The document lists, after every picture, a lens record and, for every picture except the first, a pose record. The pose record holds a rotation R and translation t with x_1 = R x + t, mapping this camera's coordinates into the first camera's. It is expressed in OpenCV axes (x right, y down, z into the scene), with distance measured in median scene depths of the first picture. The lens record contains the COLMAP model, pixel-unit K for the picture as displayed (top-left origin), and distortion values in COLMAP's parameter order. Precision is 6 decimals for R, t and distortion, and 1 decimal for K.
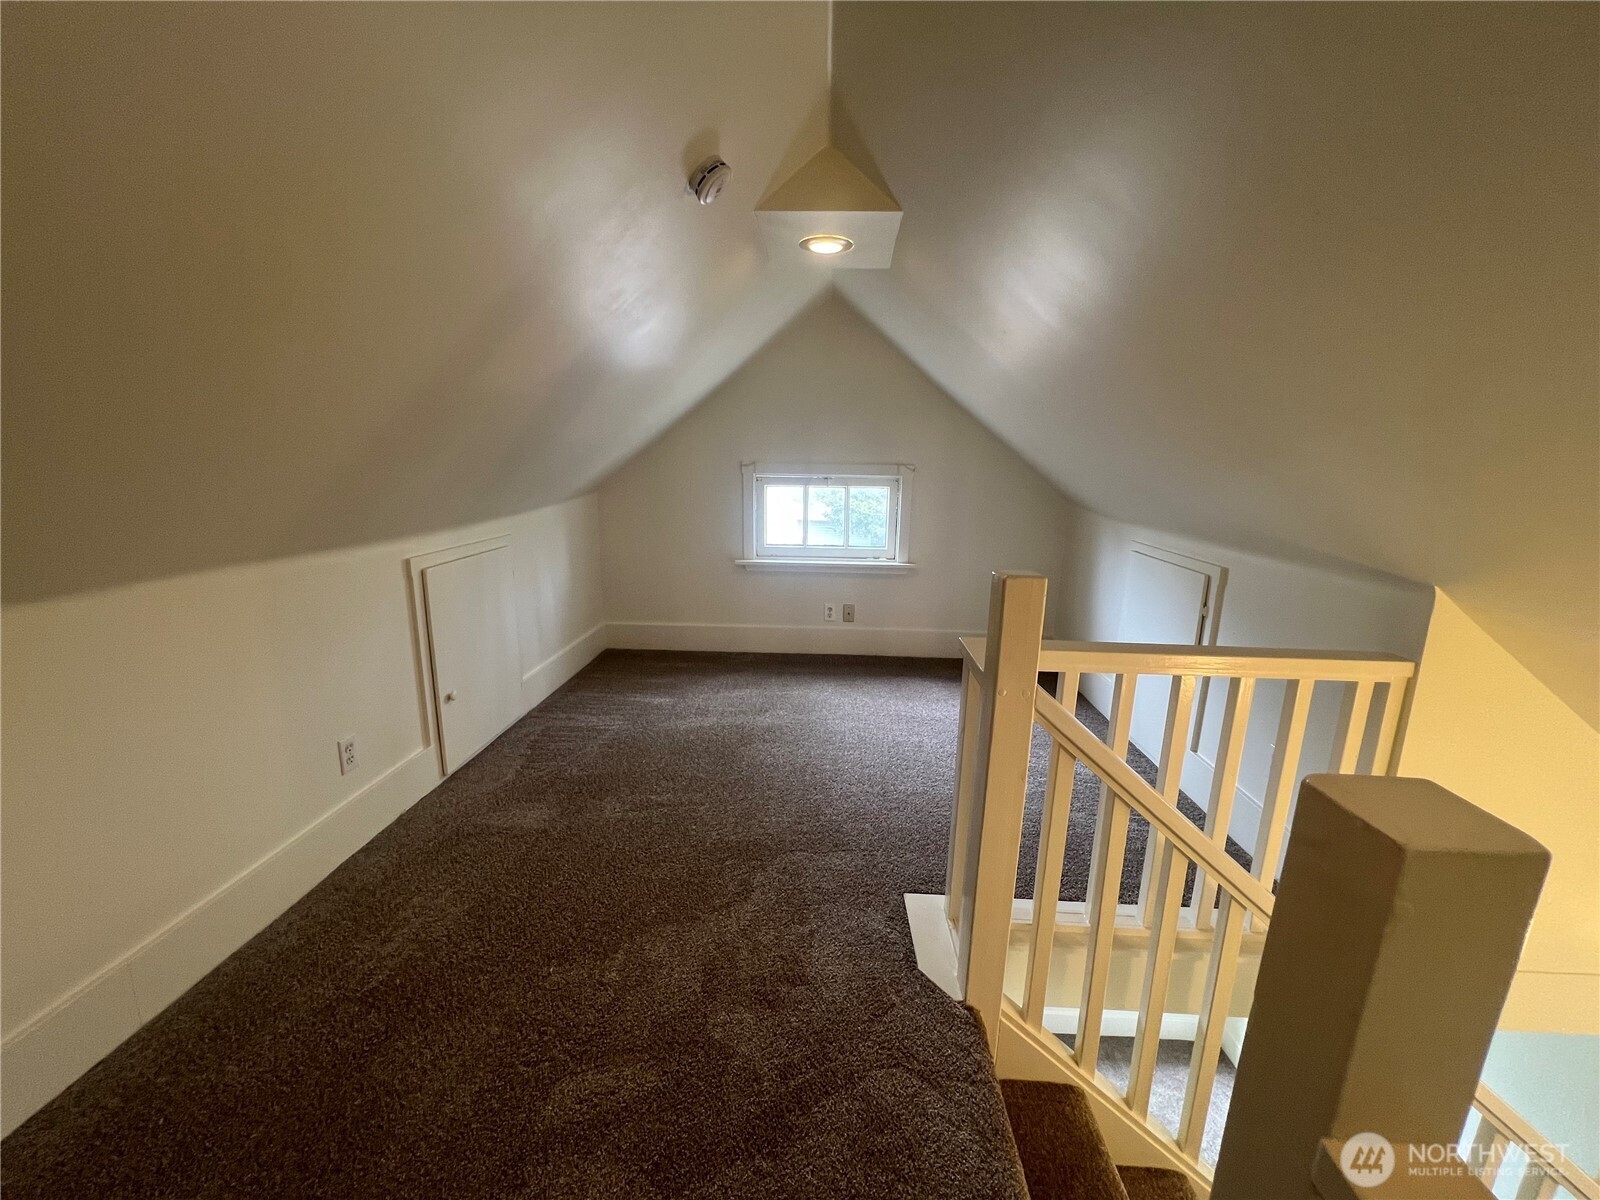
lens RADIAL K [[643.3, 0, 801.2], [0, 643.3, 598.6], [0, 0, 1]] dist [-0.001458, -0.000013]
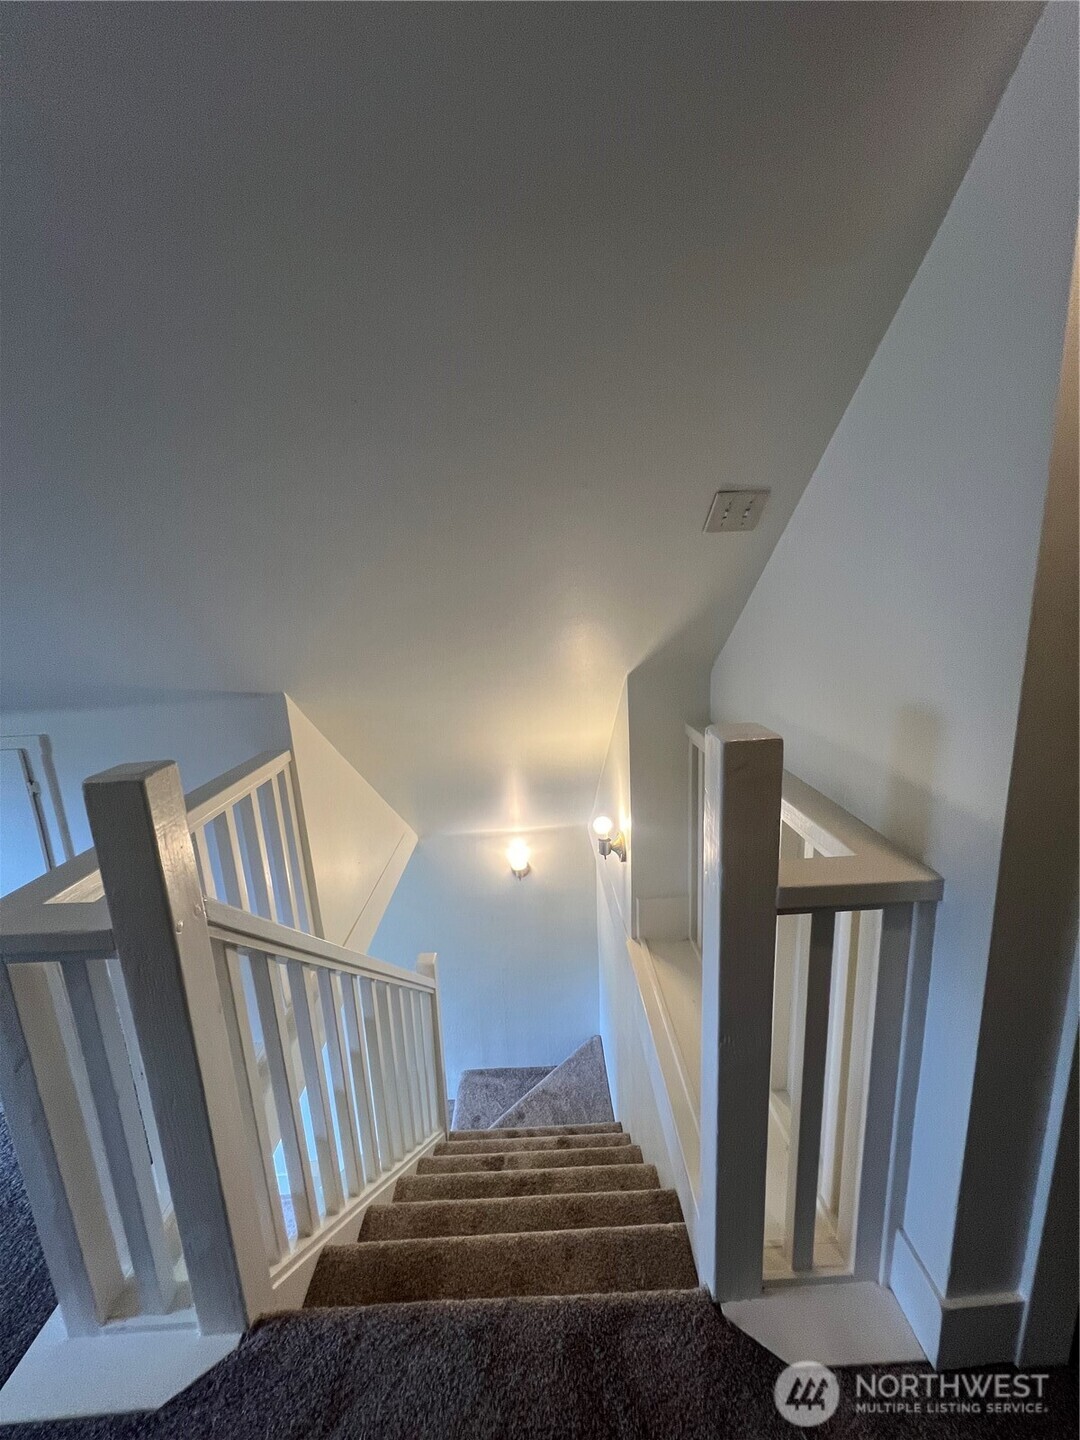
lens RADIAL K [[579.0, 0, 543.4], [0, 579.0, 719.8], [0, 0, 1]] dist [-0.001458, -0.000013]
pose [[-0.073399, -0.219468, 0.972855, -0.264845], [0.262008, 0.936977, 0.231142, -0.103110], [-0.962270, 0.271861, -0.011271, 0.470844]]
